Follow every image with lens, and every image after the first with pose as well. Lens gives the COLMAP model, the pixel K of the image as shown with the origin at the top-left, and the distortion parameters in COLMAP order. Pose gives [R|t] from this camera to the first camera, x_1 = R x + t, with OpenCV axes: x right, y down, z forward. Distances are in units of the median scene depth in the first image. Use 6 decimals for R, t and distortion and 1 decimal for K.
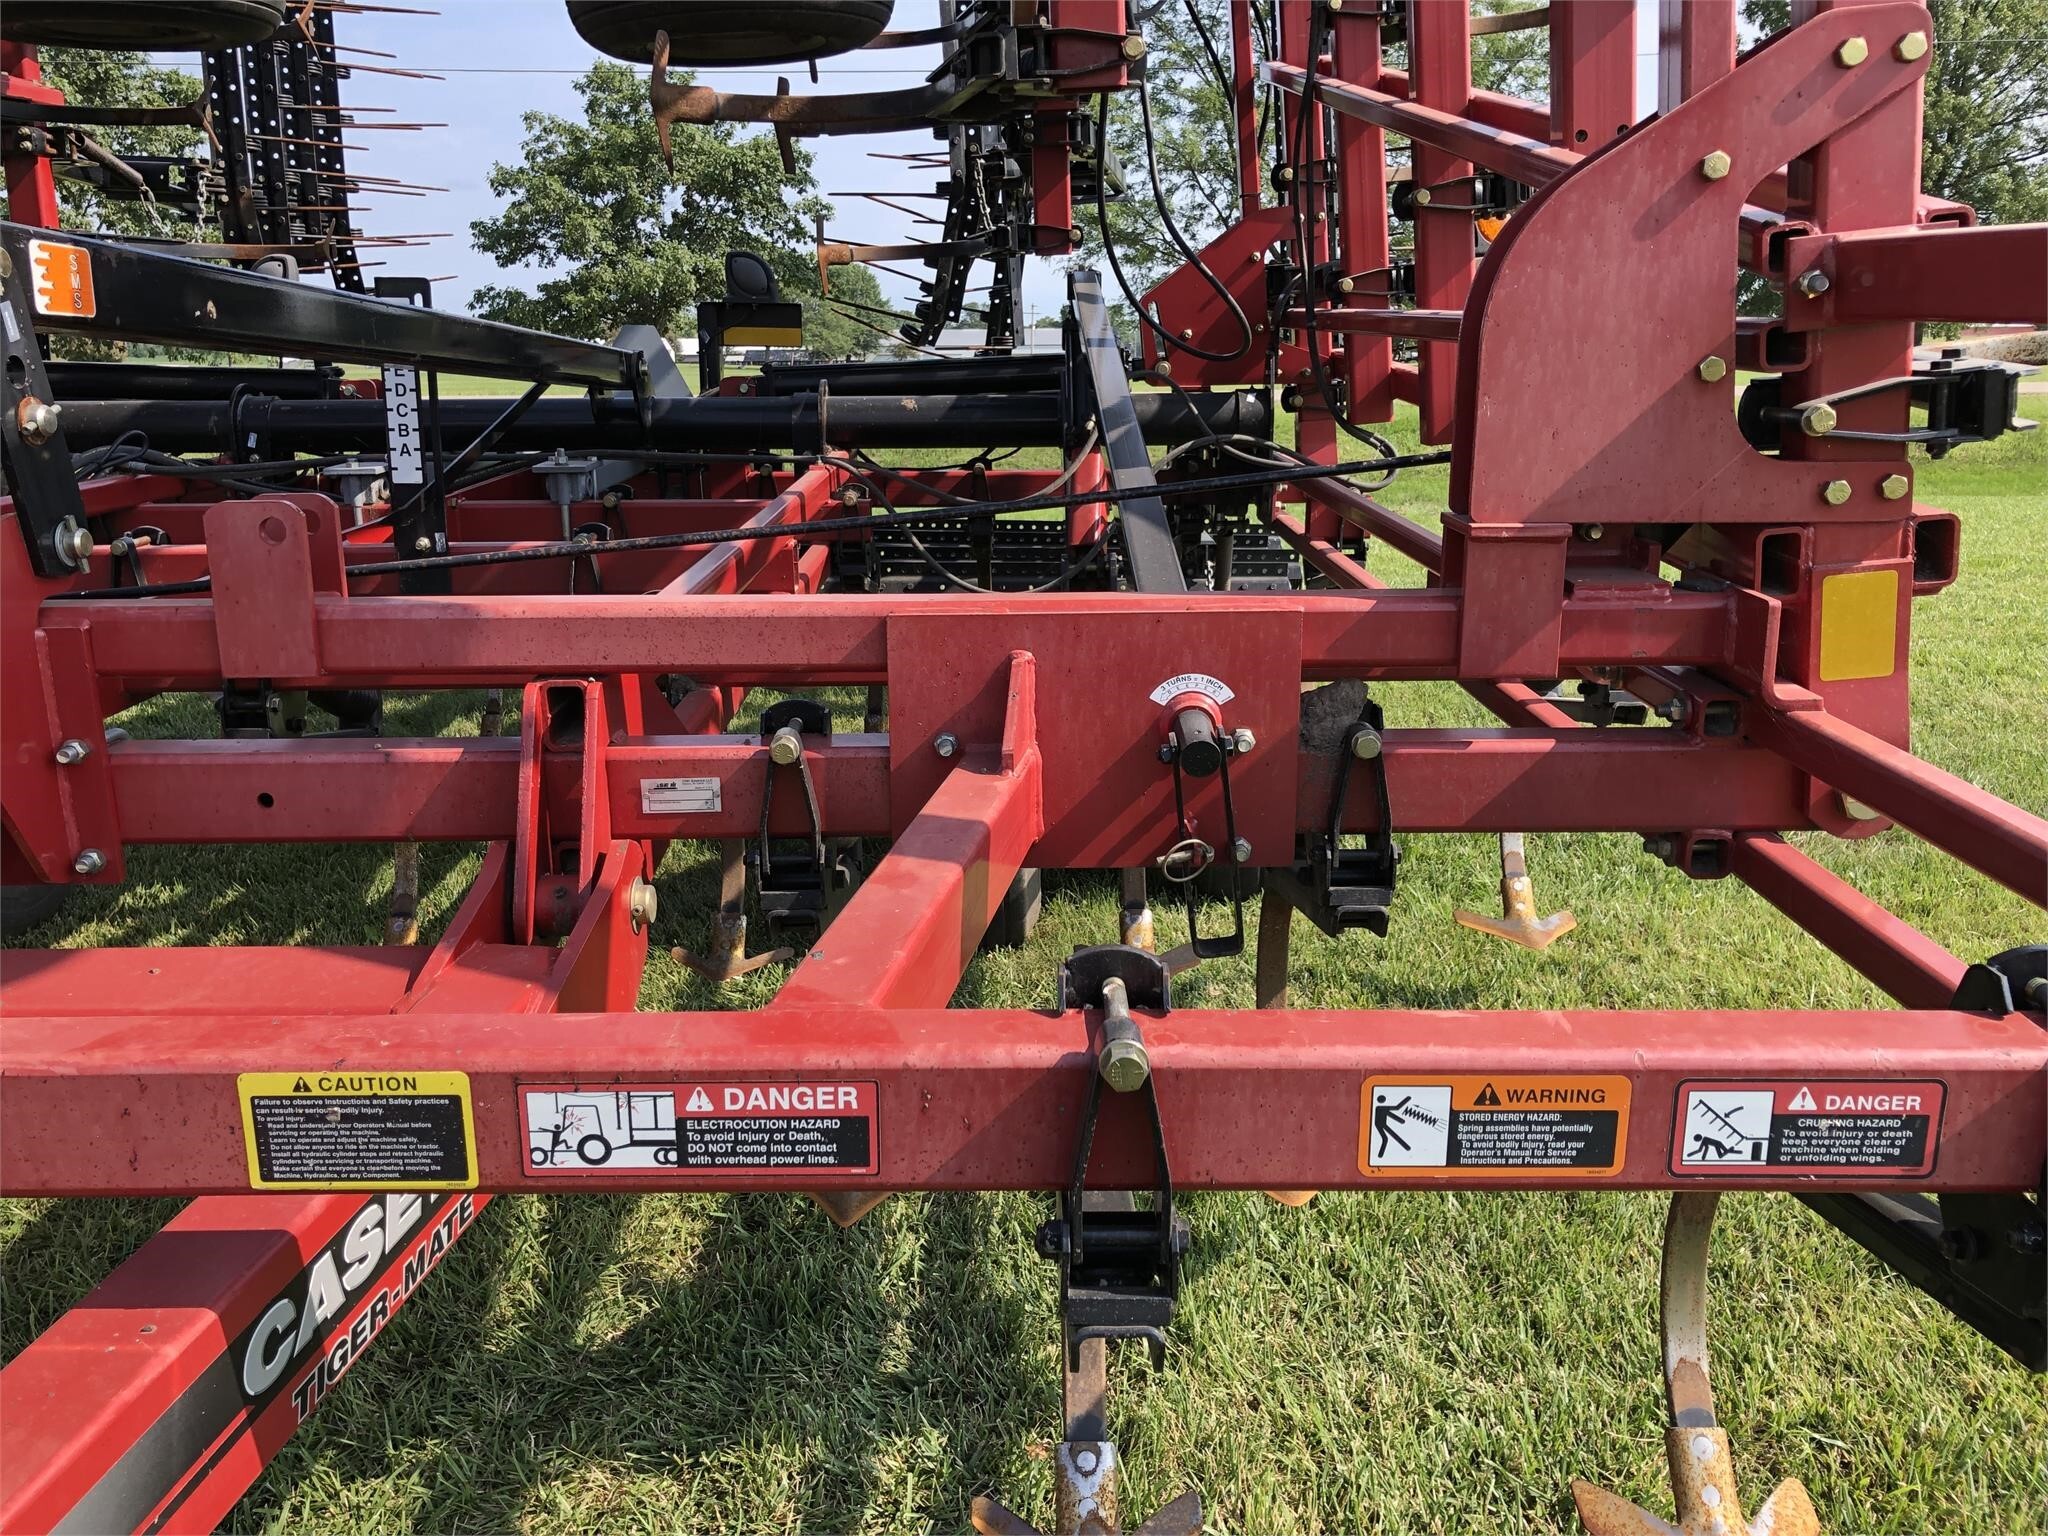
lens RADIAL K [[1673.2, 0, 1021.9], [0, 1673.2, 754.8], [0, 0, 1]] dist [0.030902, -0.012045]
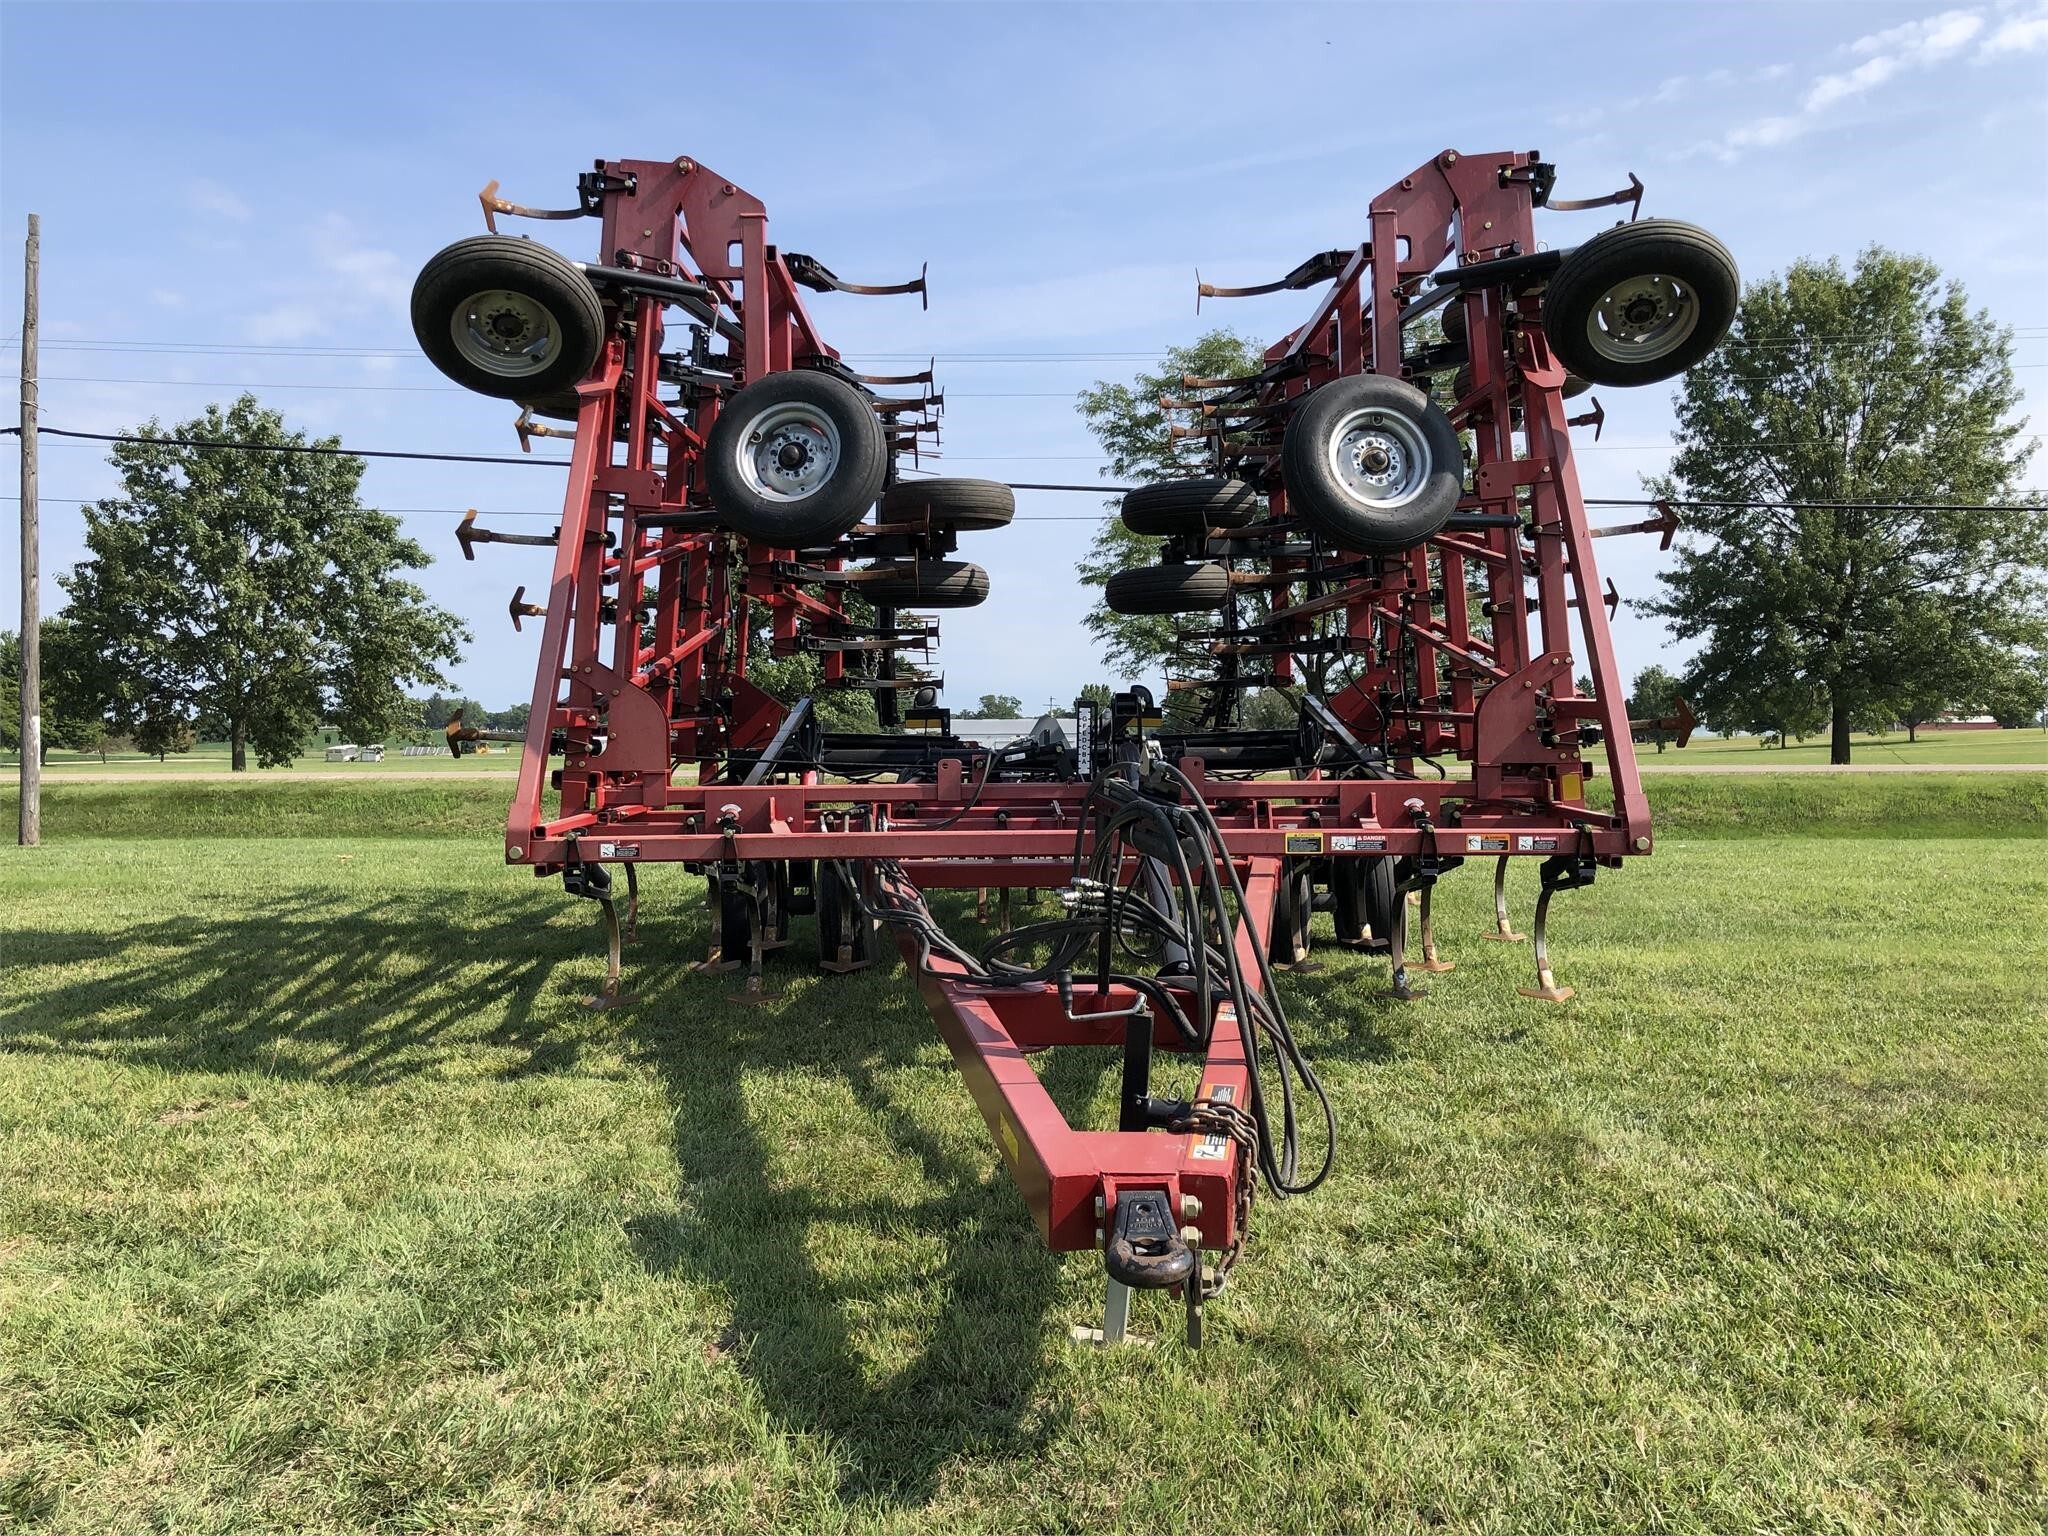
lens RADIAL K [[1673.2, 0, 1021.9], [0, 1673.2, 754.8], [0, 0, 1]] dist [0.030902, -0.012045]
pose [[0.999987, 0.002475, -0.004494, -0.869956], [-0.003422, 0.974390, -0.224840, 0.800833], [0.003822, 0.224853, 0.974385, -3.149103]]
